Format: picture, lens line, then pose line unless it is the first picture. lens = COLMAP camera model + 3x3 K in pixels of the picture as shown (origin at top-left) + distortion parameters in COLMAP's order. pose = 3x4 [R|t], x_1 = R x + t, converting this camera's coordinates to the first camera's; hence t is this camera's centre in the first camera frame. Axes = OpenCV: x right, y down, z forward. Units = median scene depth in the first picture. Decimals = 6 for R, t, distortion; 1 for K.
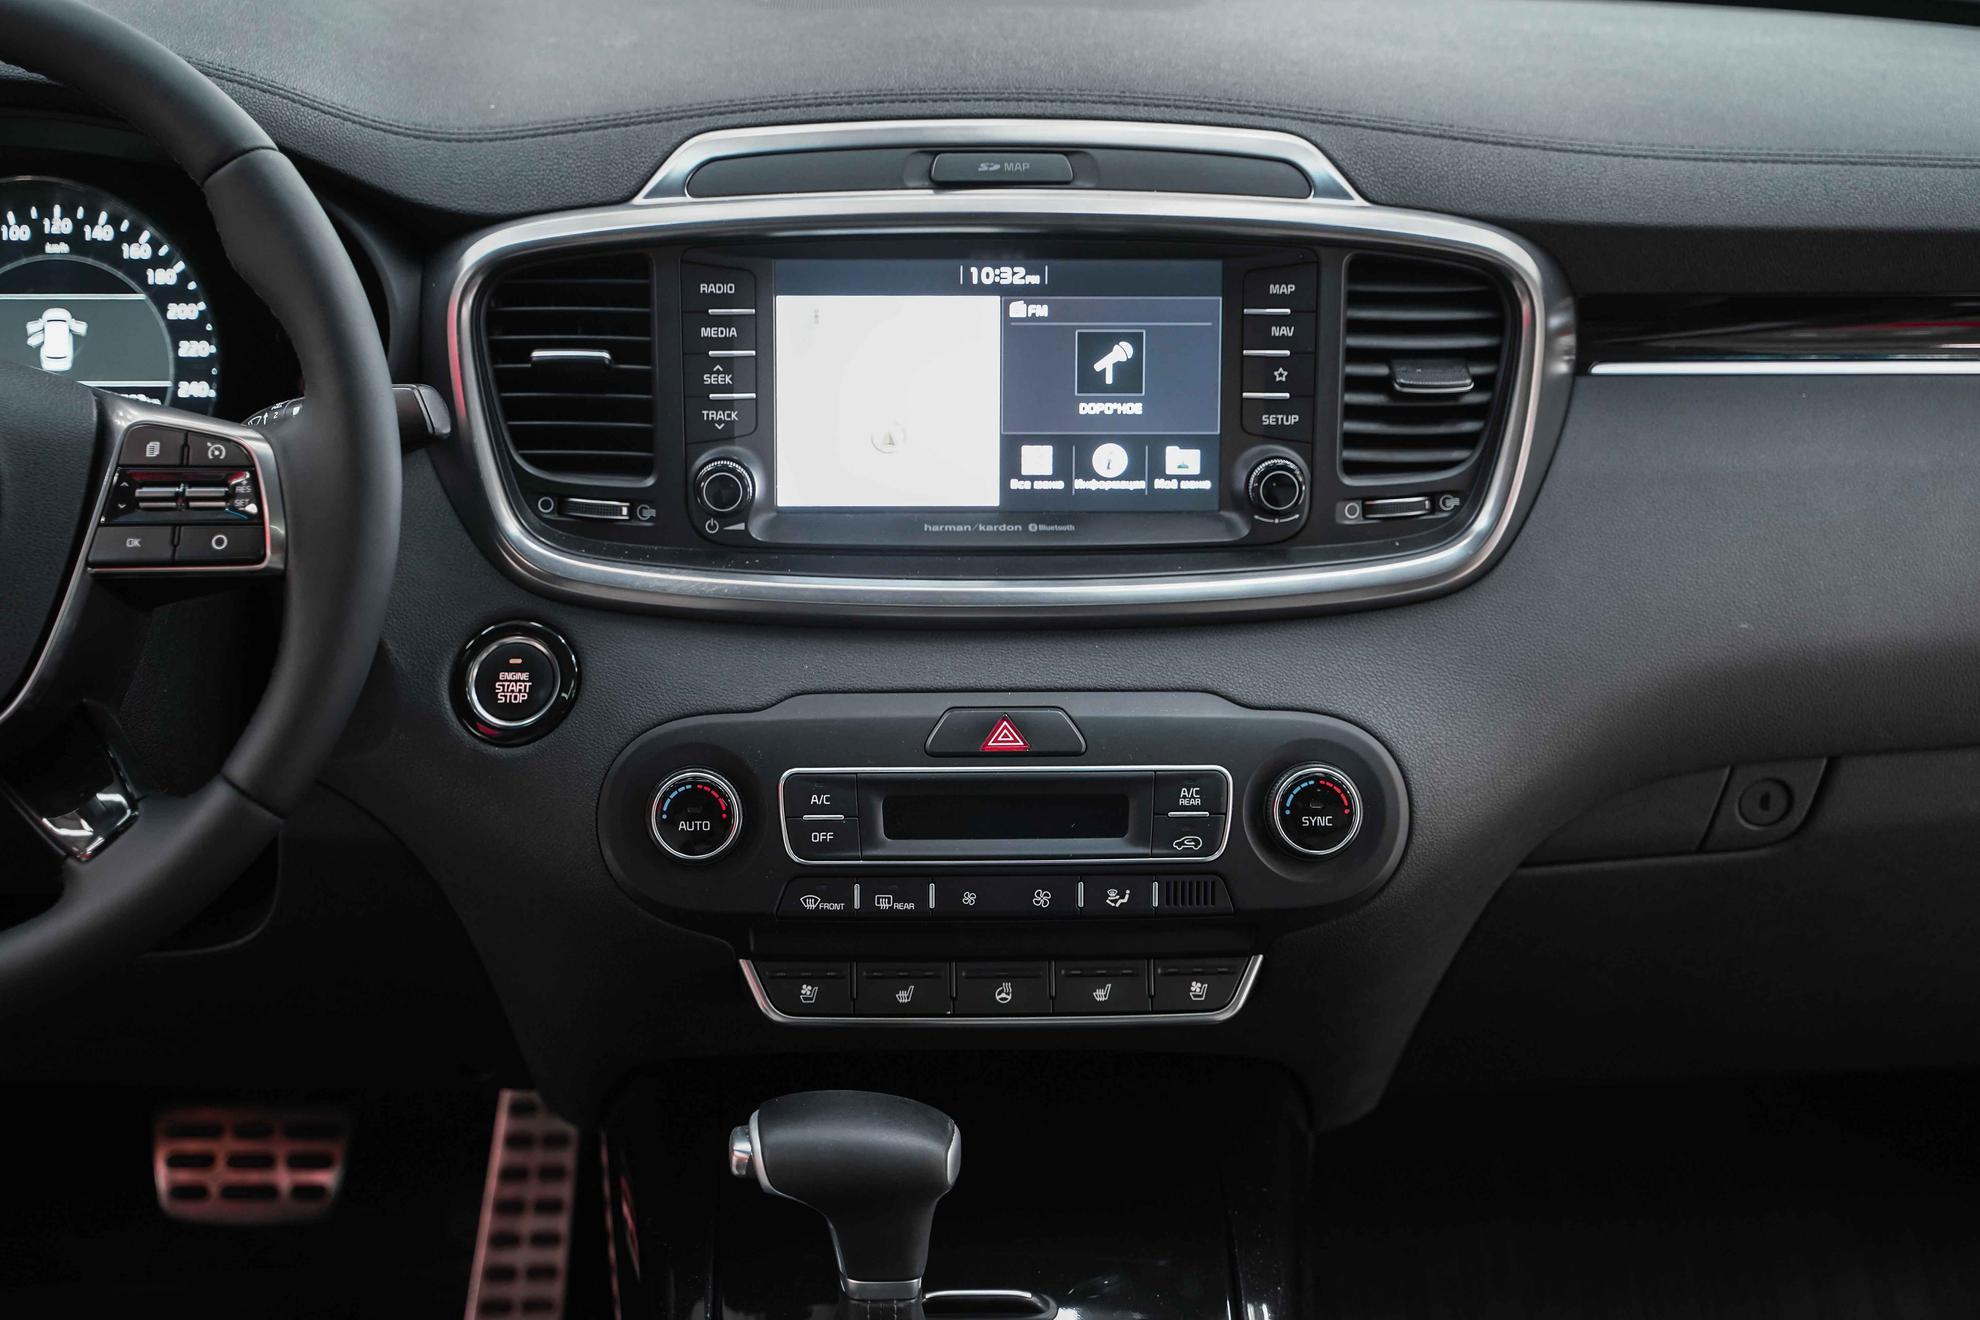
lens RADIAL K [[3090.5, 0, 958.0], [0, 3090.5, 665.4], [0, 0, 1]] dist [-0.004264, 0.018953]
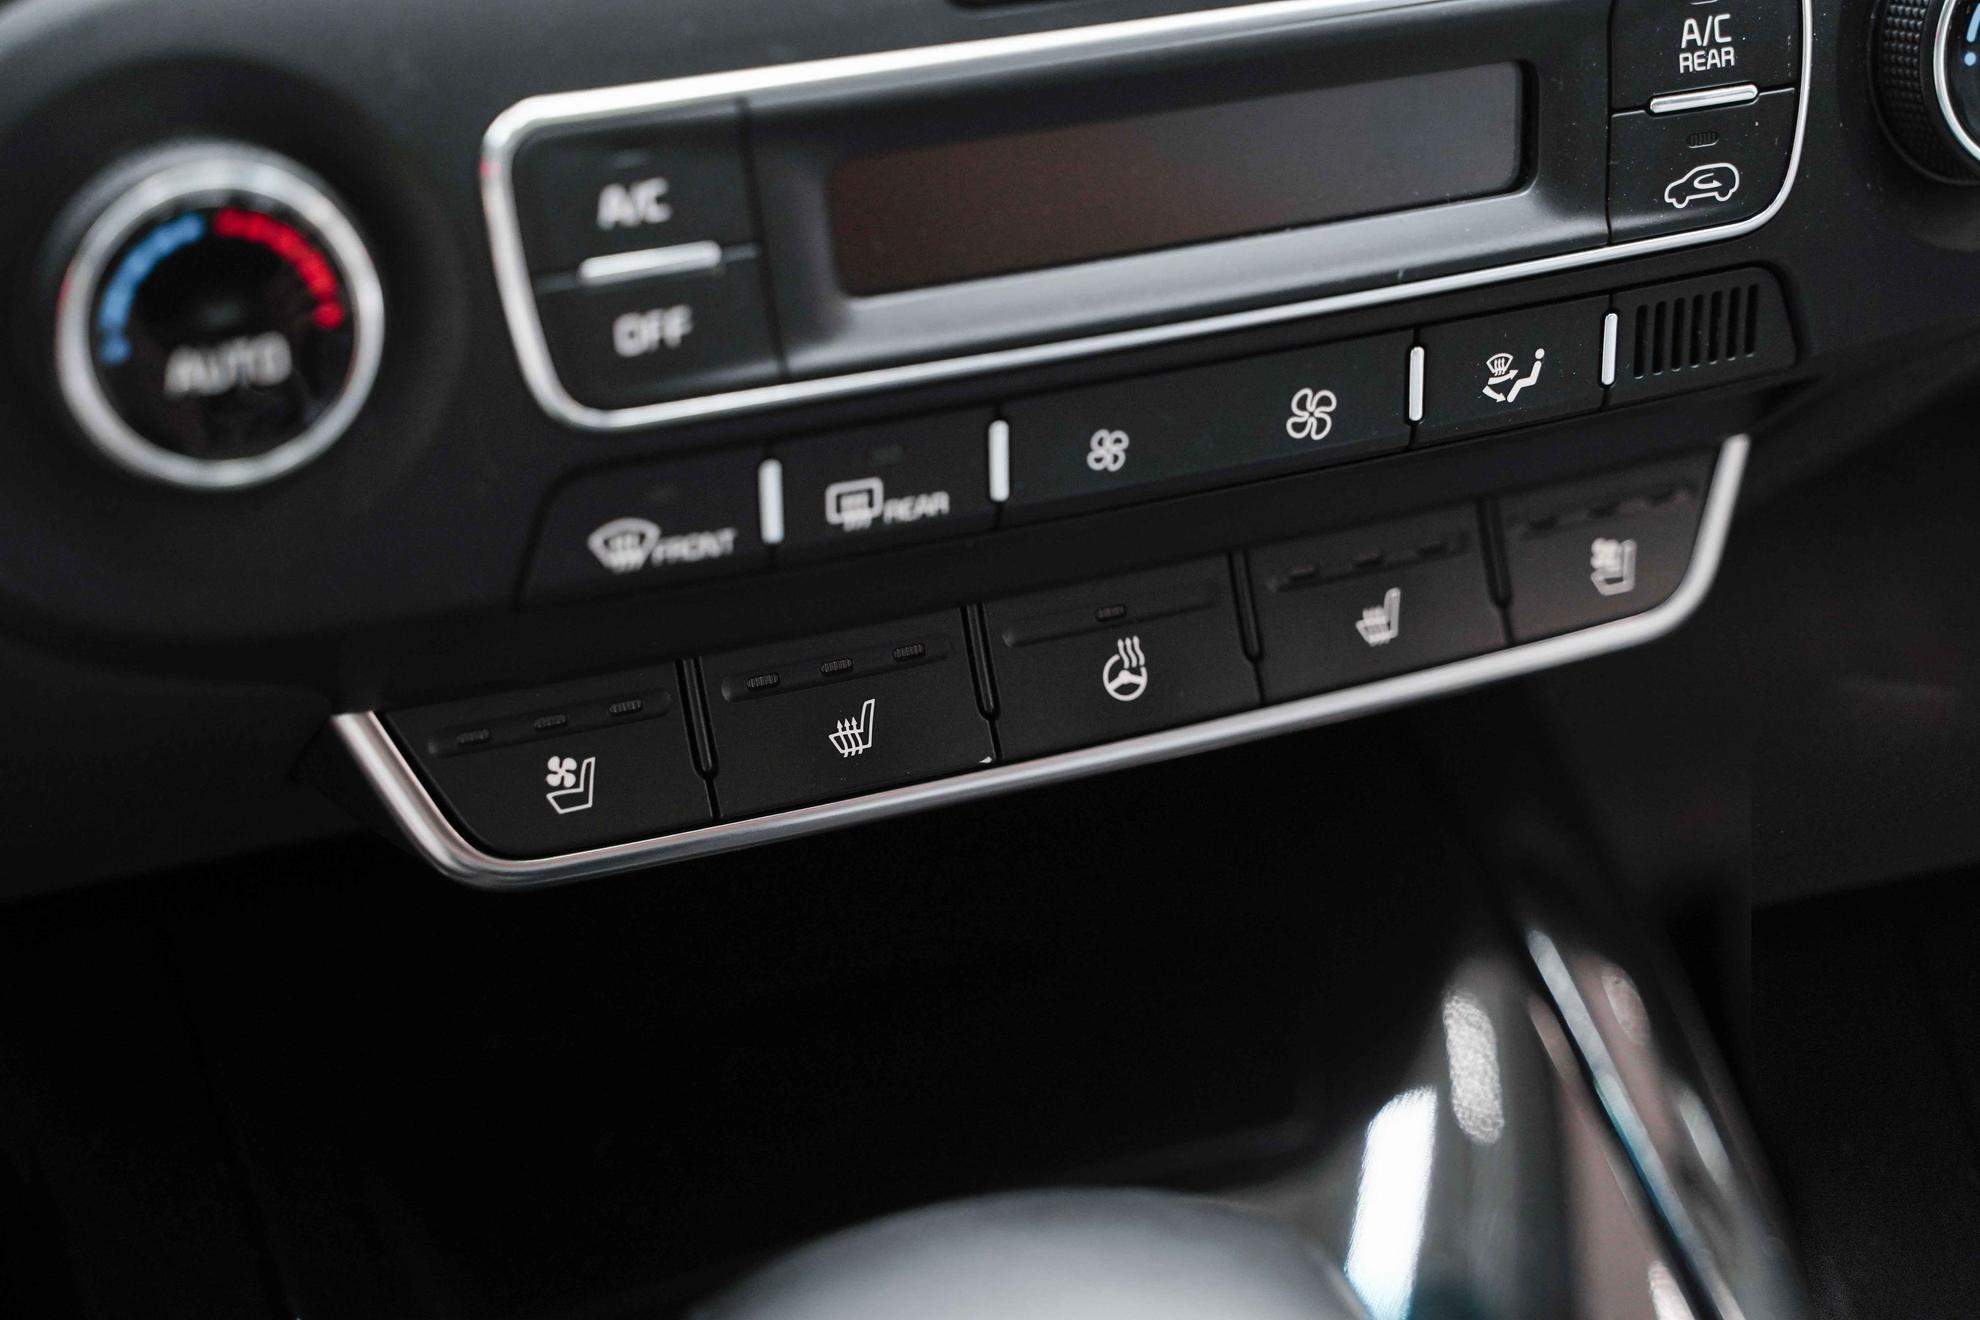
lens RADIAL K [[3602.5, 0, 990.0], [0, 3602.5, 660.0], [0, 0, 1]] dist [-0.015618, 0.006507]
pose [[0.925444, -0.171795, 0.337699, -0.130163], [0.058244, 0.945207, 0.321234, -0.021700], [-0.374382, -0.277615, 0.884742, 0.655783]]
